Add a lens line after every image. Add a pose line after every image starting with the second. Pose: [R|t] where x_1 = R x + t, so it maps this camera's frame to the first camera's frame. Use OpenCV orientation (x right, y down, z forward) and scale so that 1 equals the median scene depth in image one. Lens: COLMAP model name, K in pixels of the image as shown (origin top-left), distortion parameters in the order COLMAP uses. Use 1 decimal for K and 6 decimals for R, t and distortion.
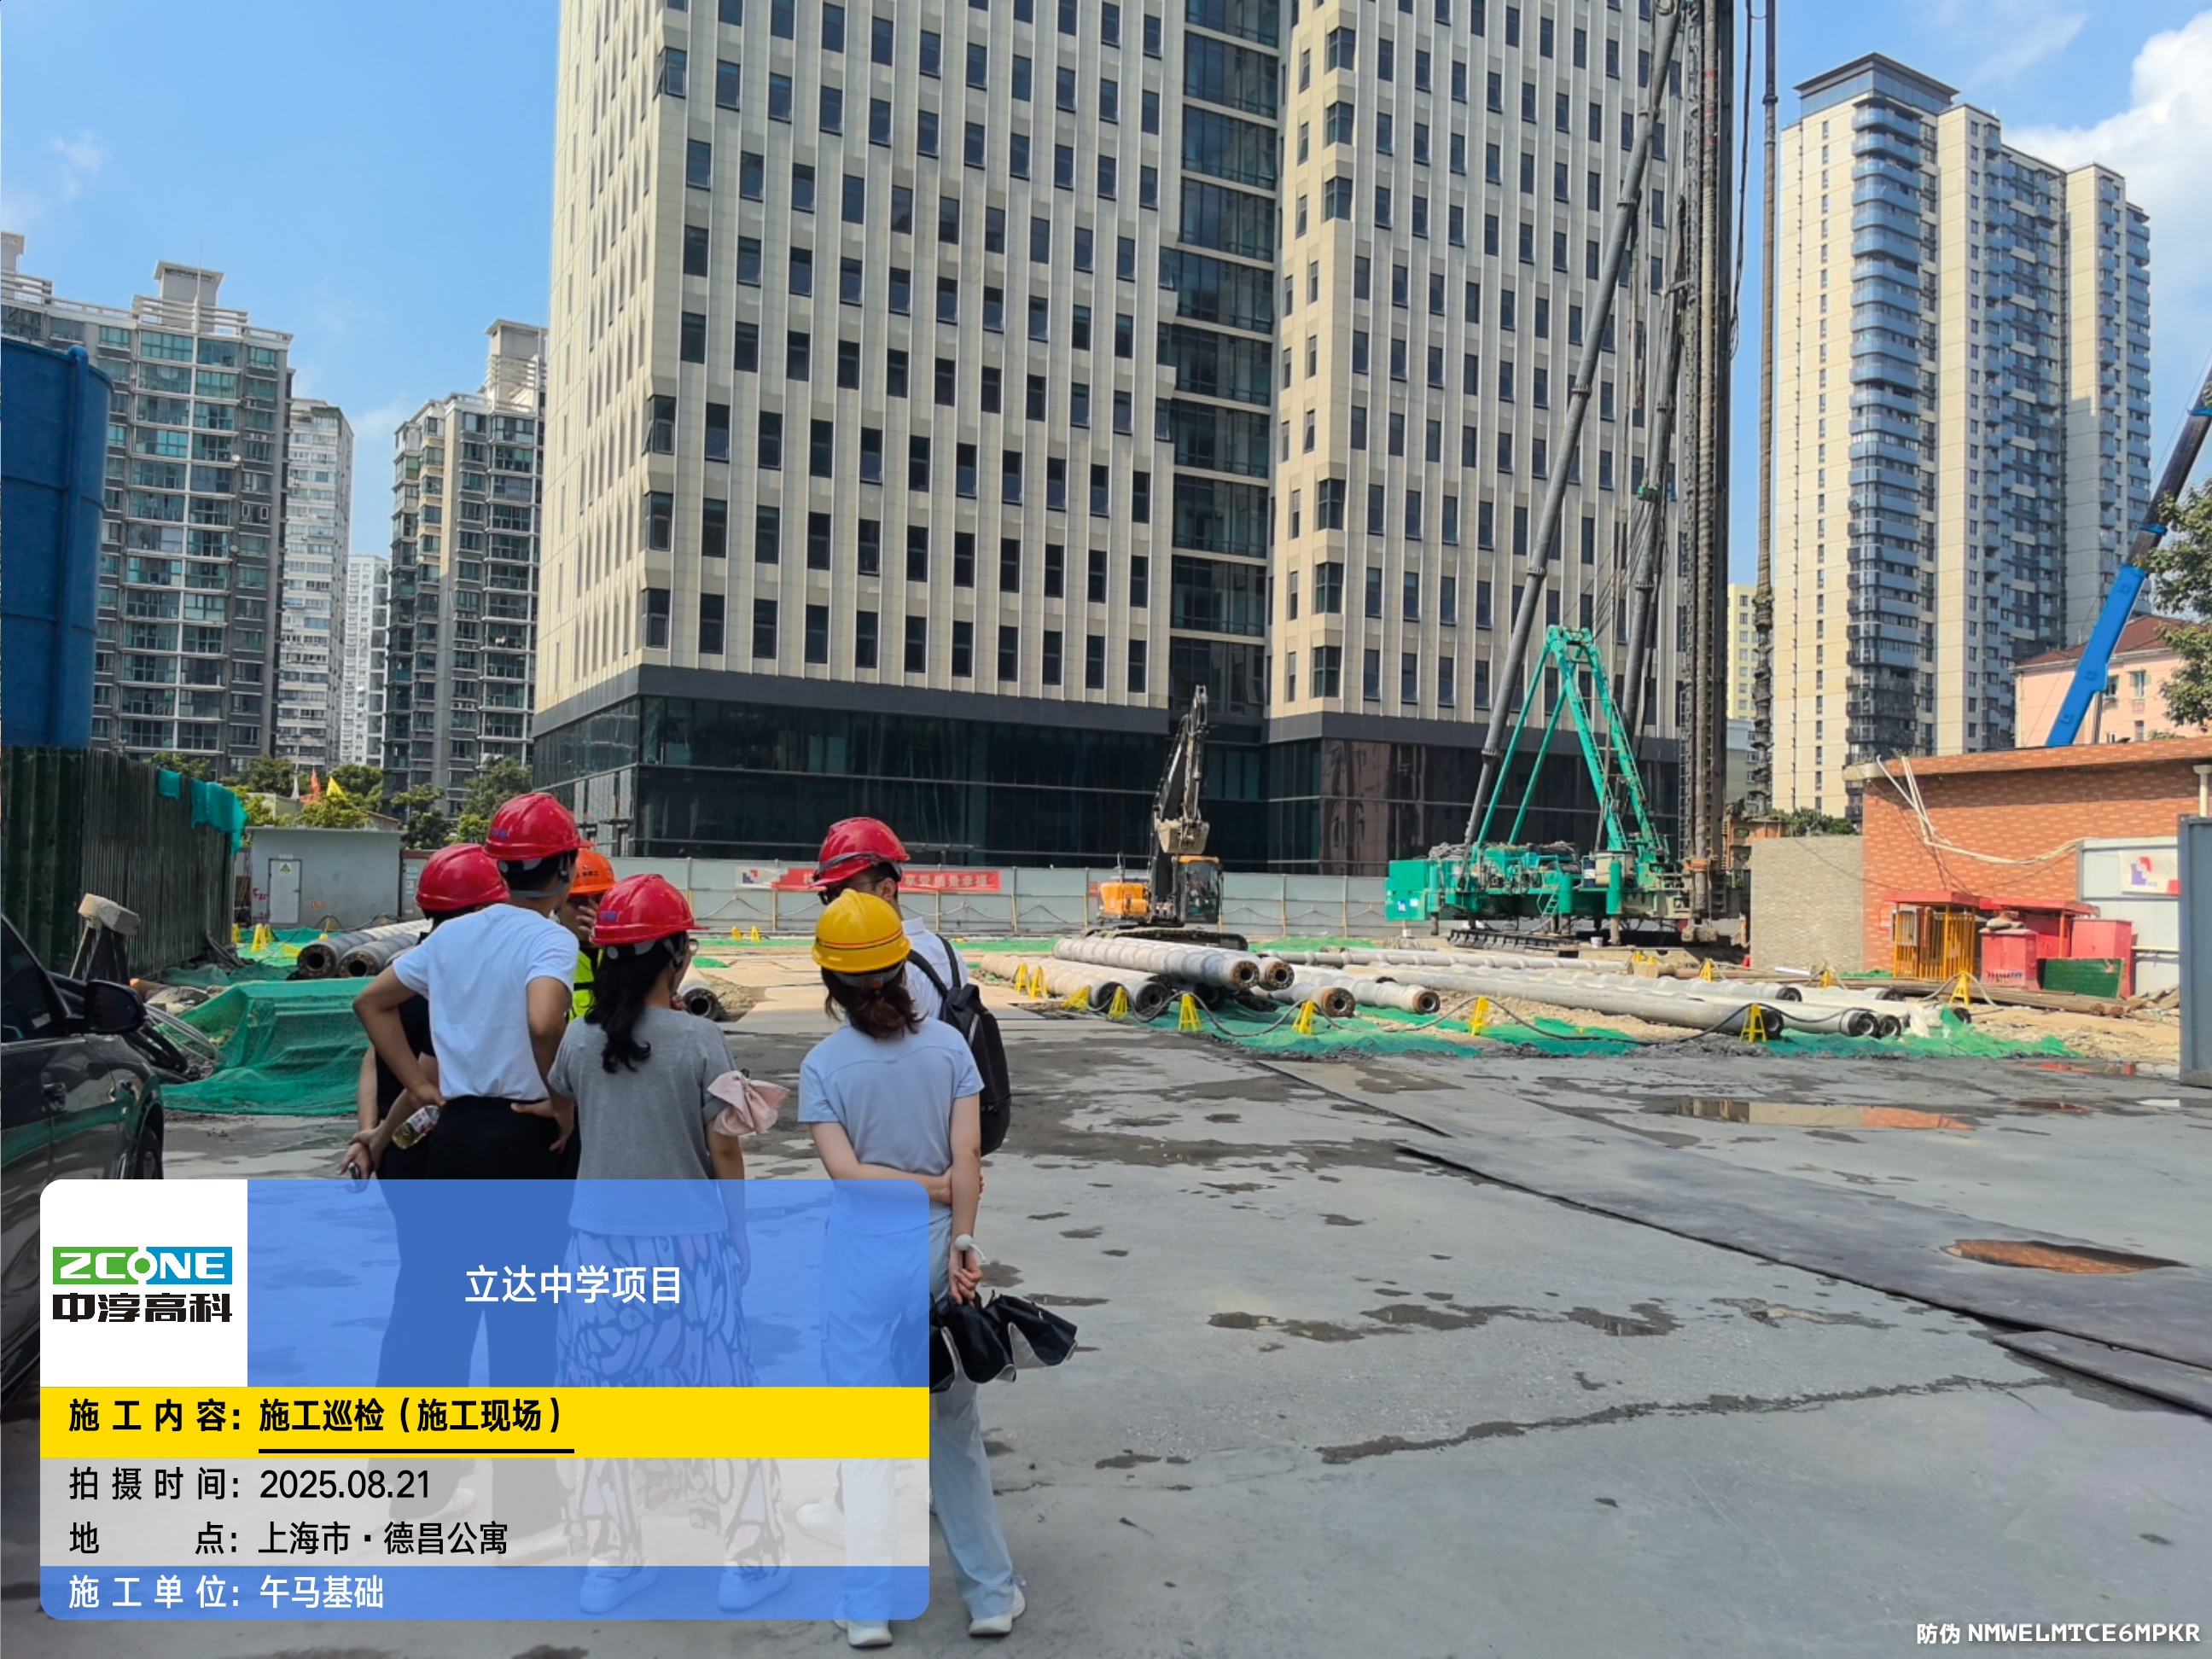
lens RADIAL K [[1736.1, 0, 1120.1], [0, 1736.1, 835.1], [0, 0, 1]] dist [0.075881, -0.129696]
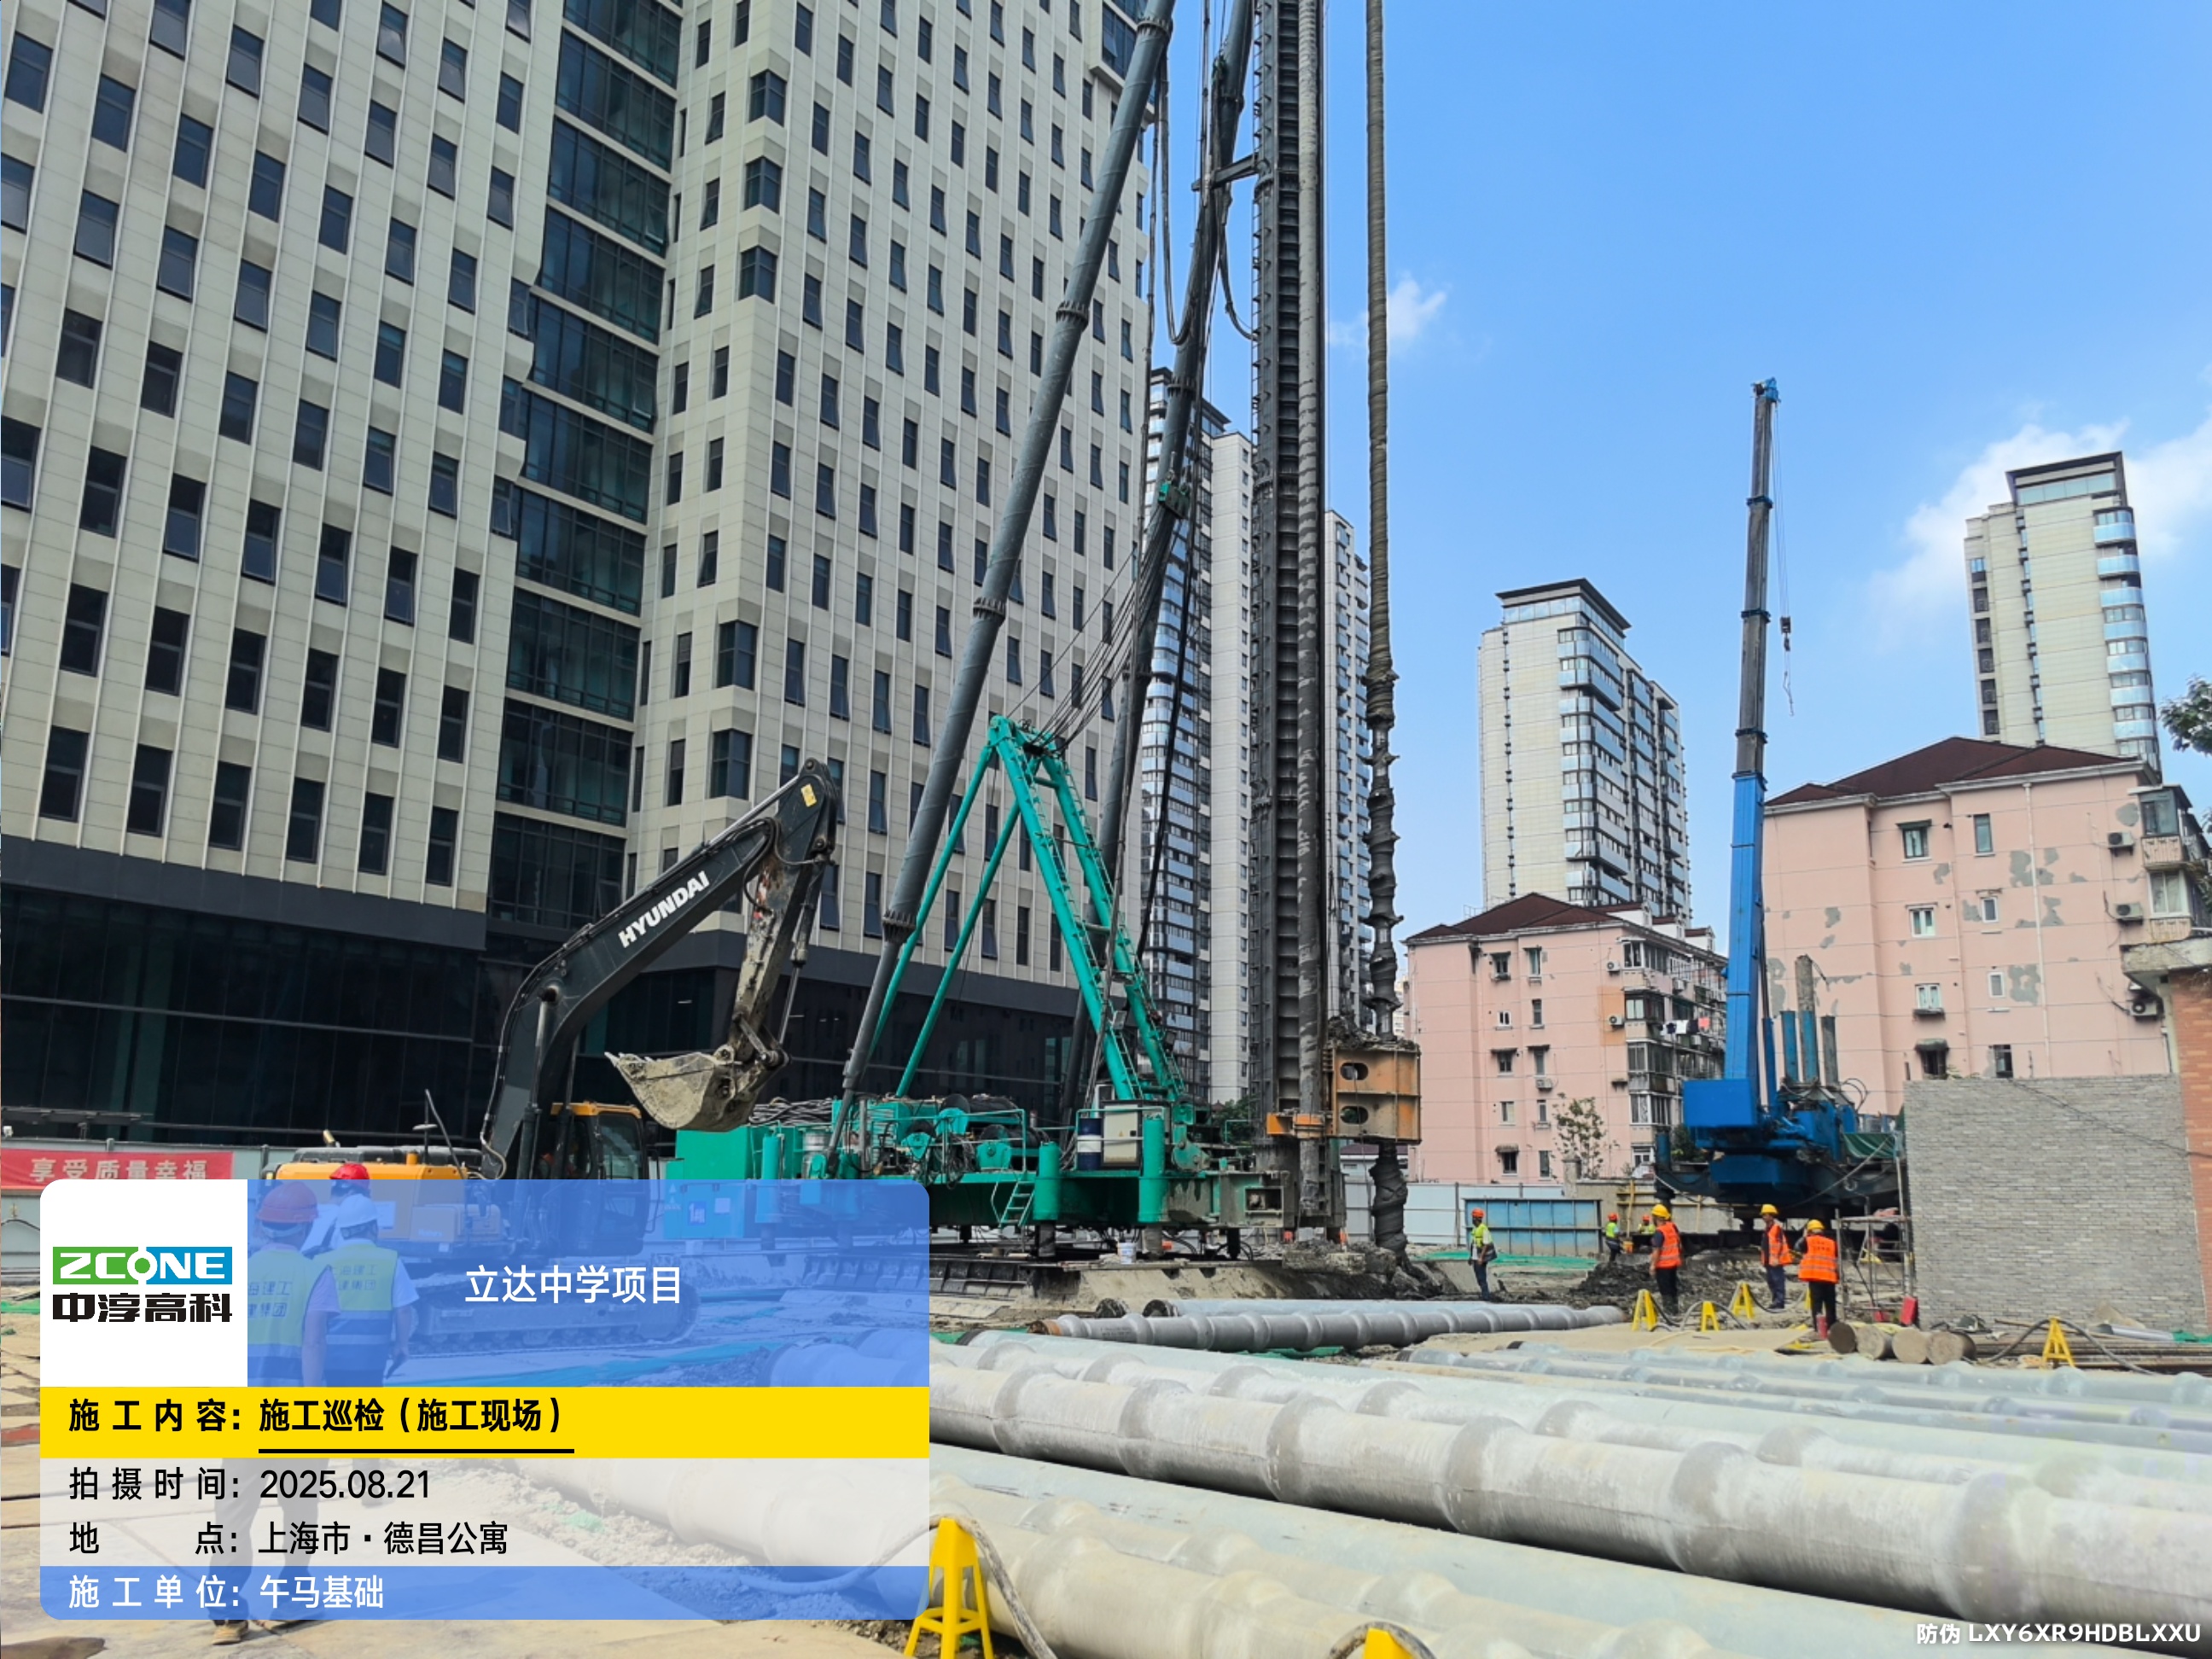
lens RADIAL K [[1746.5, 0, 1147.8], [0, 1746.5, 857.4], [0, 0, 1]] dist [0.086683, -0.134280]
pose [[0.892400, 0.076941, 0.444637, -0.046664], [-0.007949, 0.987884, -0.154992, 0.009621], [-0.451175, 0.134780, 0.882199, 0.259183]]
